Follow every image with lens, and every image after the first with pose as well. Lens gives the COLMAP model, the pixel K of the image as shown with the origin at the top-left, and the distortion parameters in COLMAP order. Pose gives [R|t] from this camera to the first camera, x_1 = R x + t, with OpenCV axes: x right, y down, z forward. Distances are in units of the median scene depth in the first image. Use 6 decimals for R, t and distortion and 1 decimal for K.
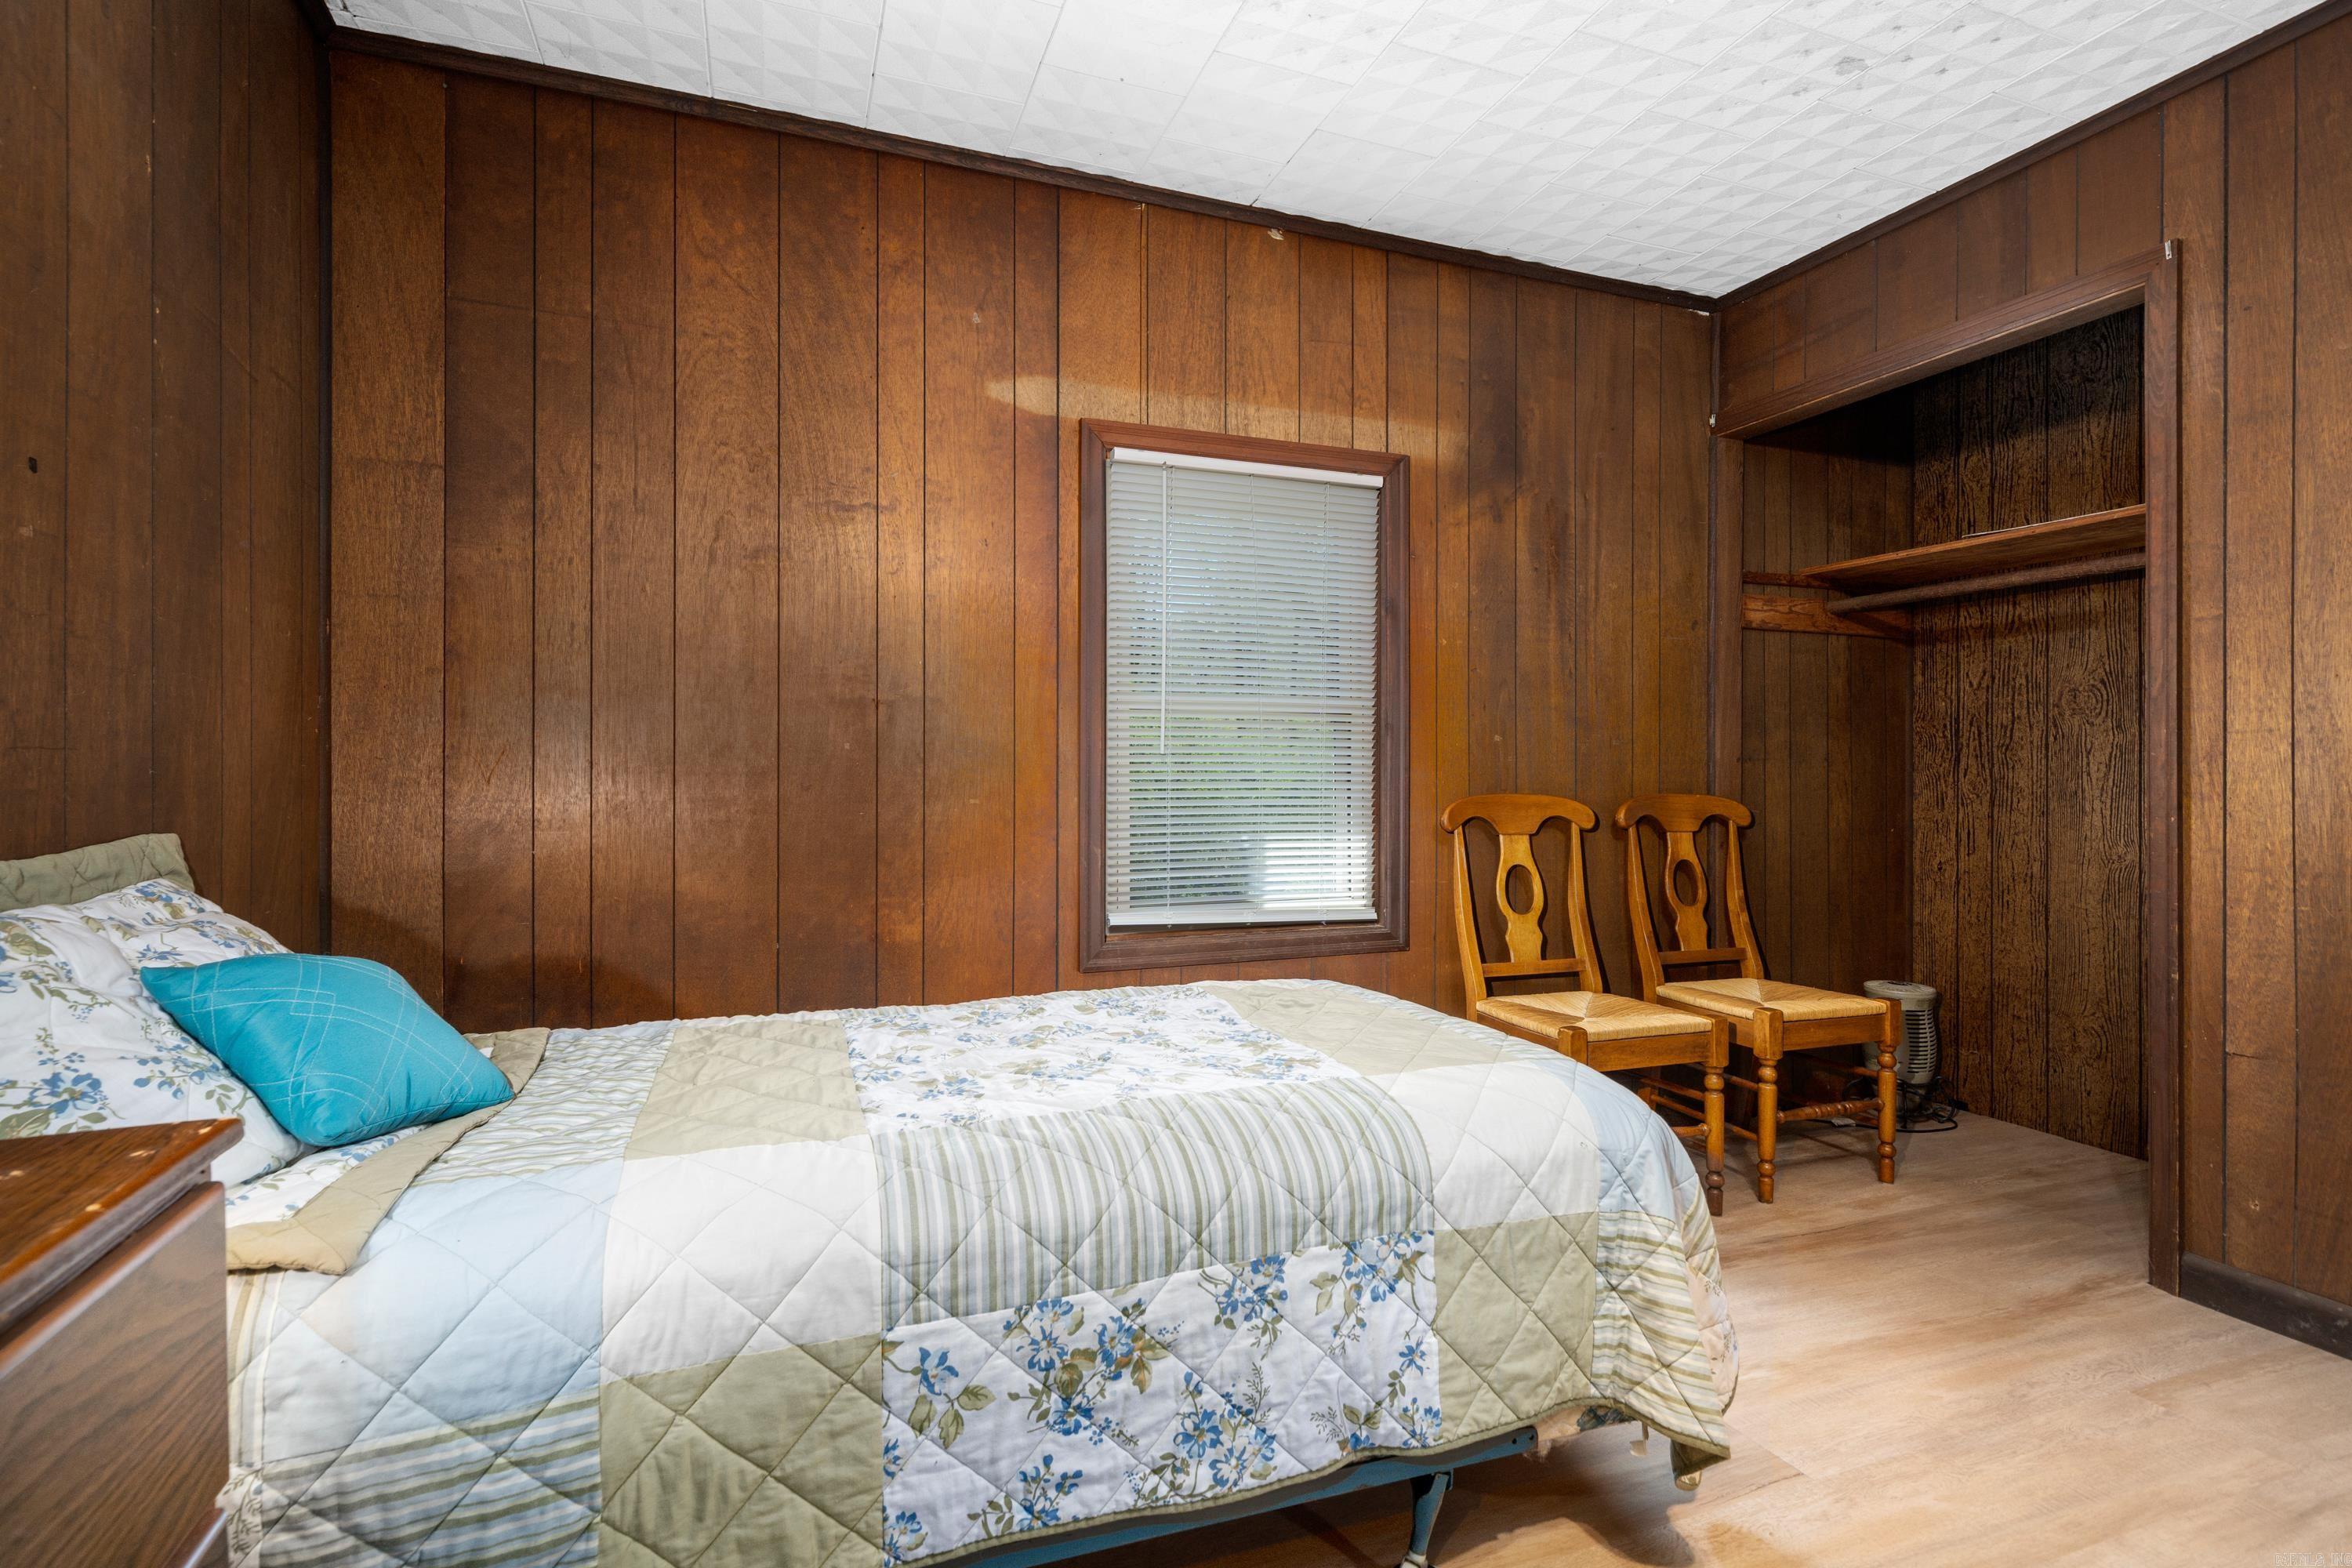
lens RADIAL K [[1091.5, 0, 1176.0], [0, 1091.5, 784.0], [0, 0, 1]] dist [-0.000398, 0.000349]
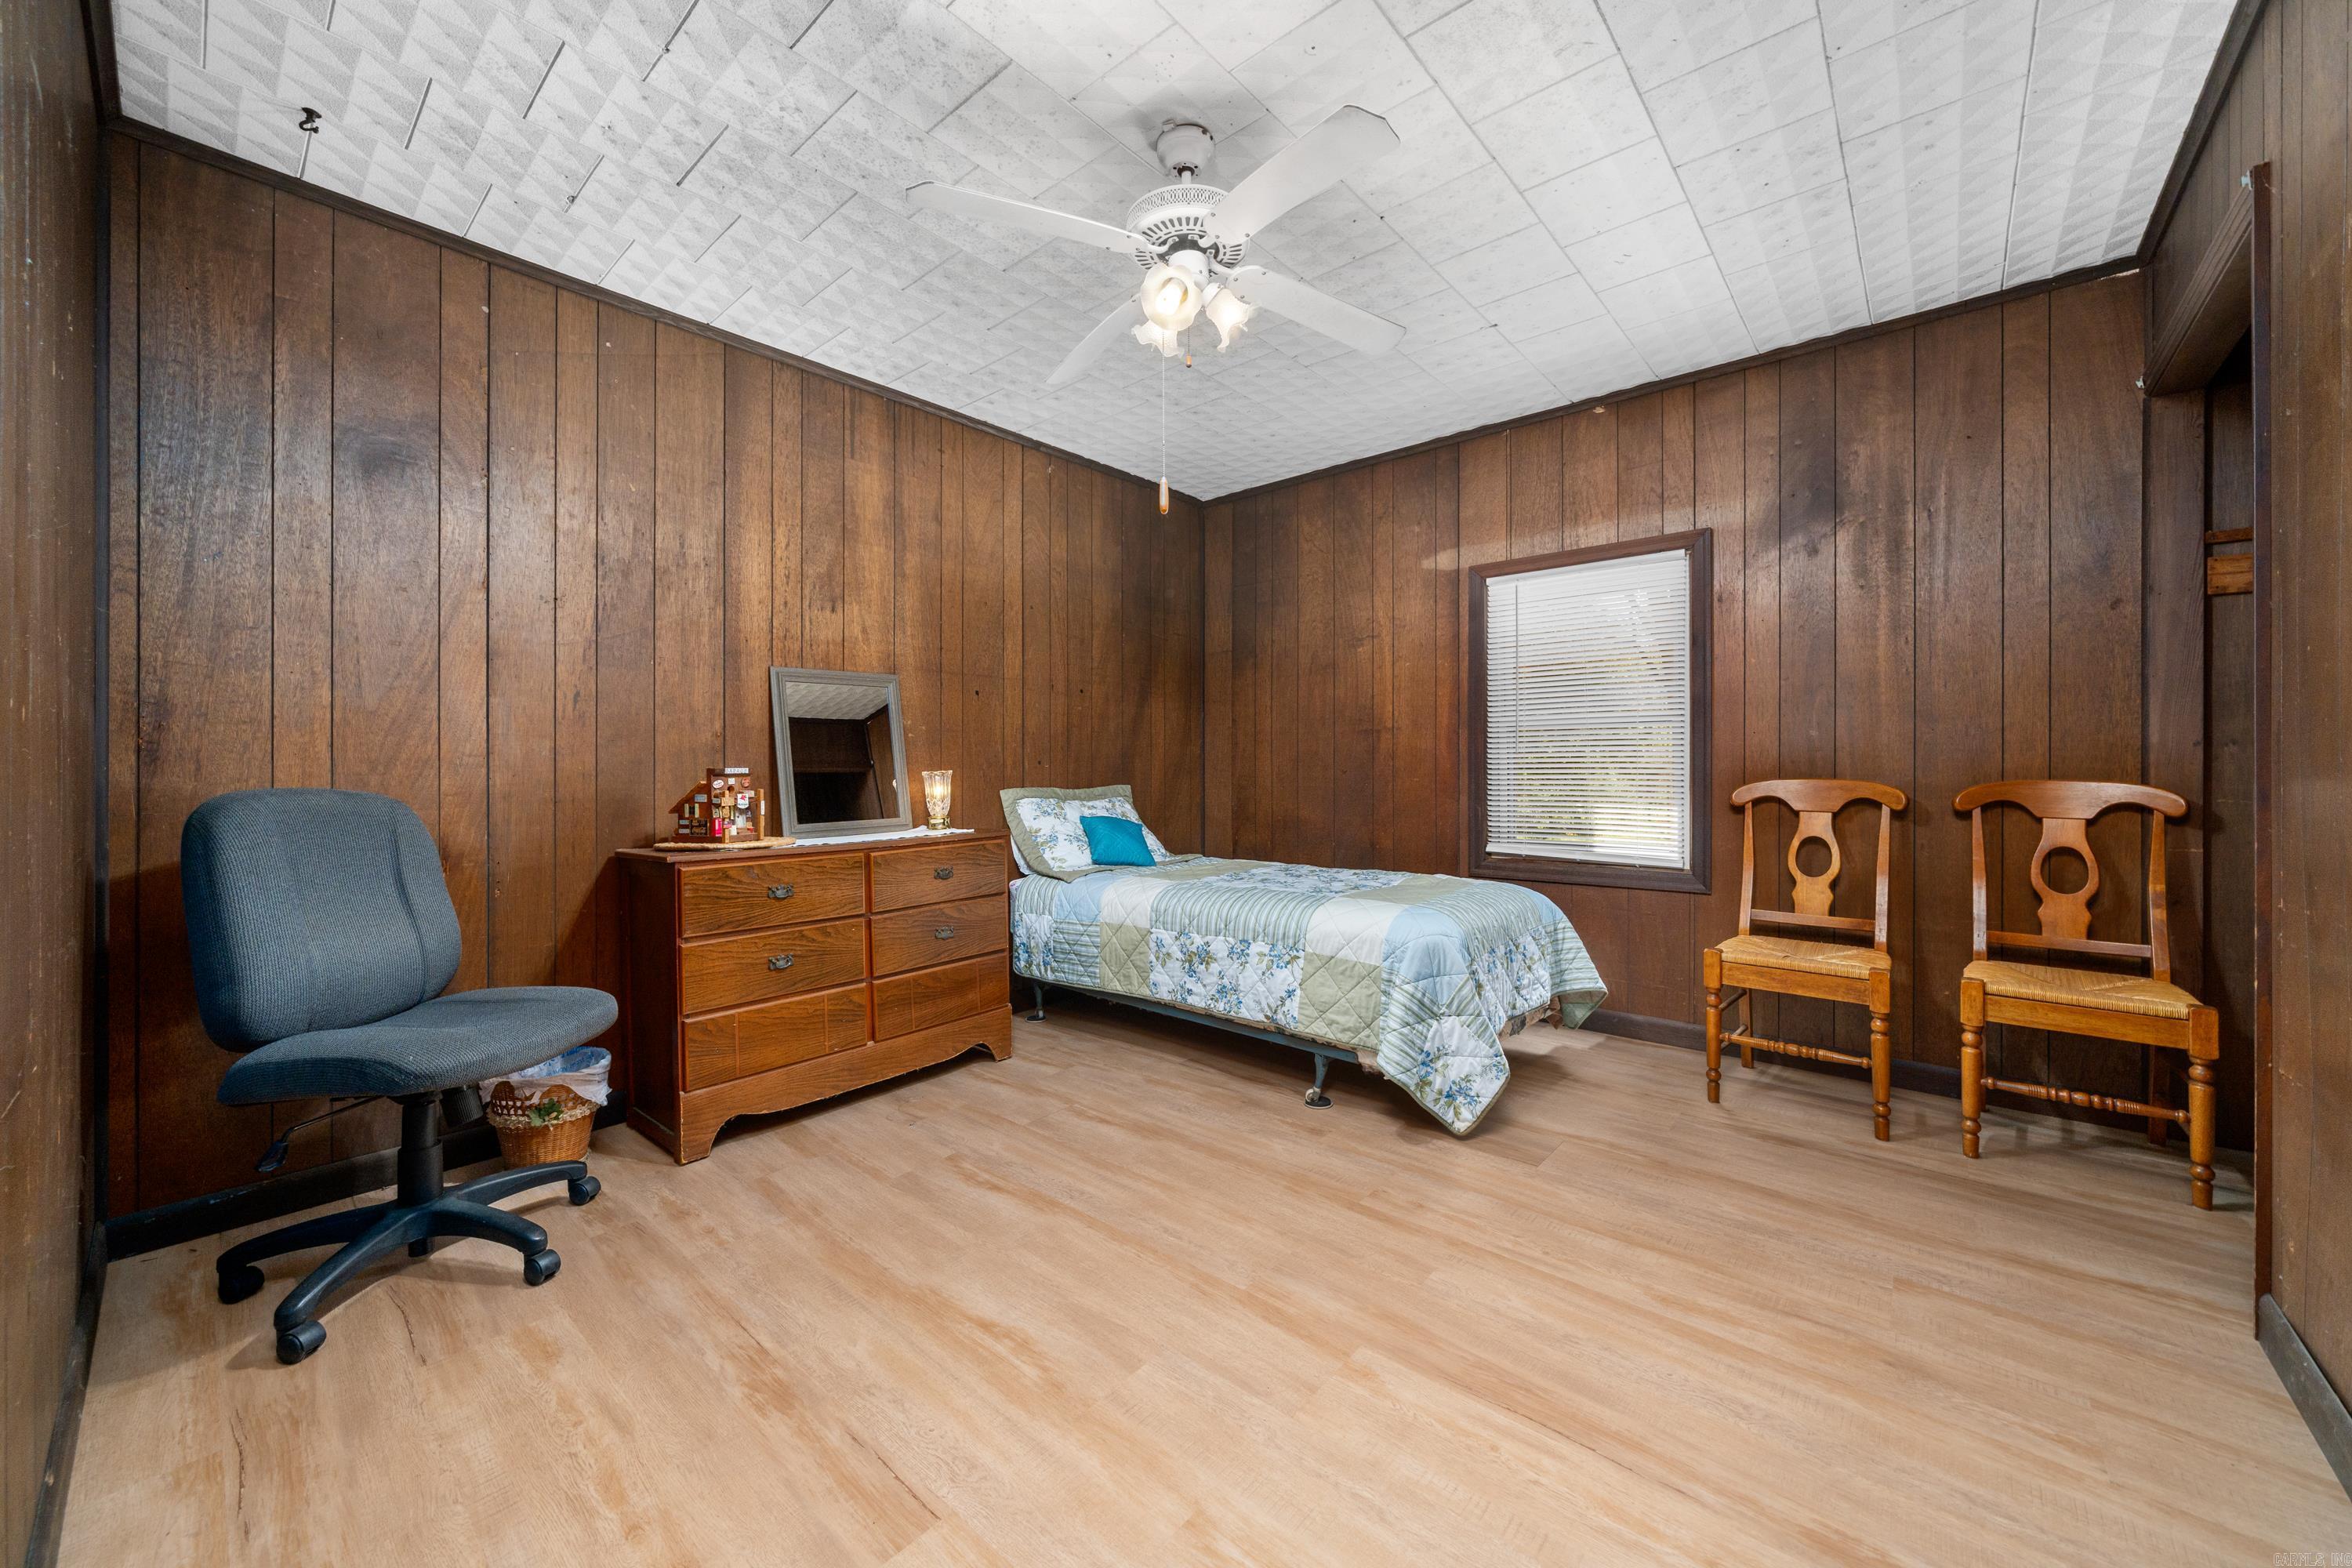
lens RADIAL K [[881.0, 0, 1179.9], [0, 881.0, 768.5], [0, 0, 1]] dist [-0.001474, -0.000144]
pose [[0.476762, -0.000604, -0.879032, 1.028429], [0.001847, 0.999998, 0.000315, -0.004838], [0.879031, -0.001774, 0.476762, -0.117304]]
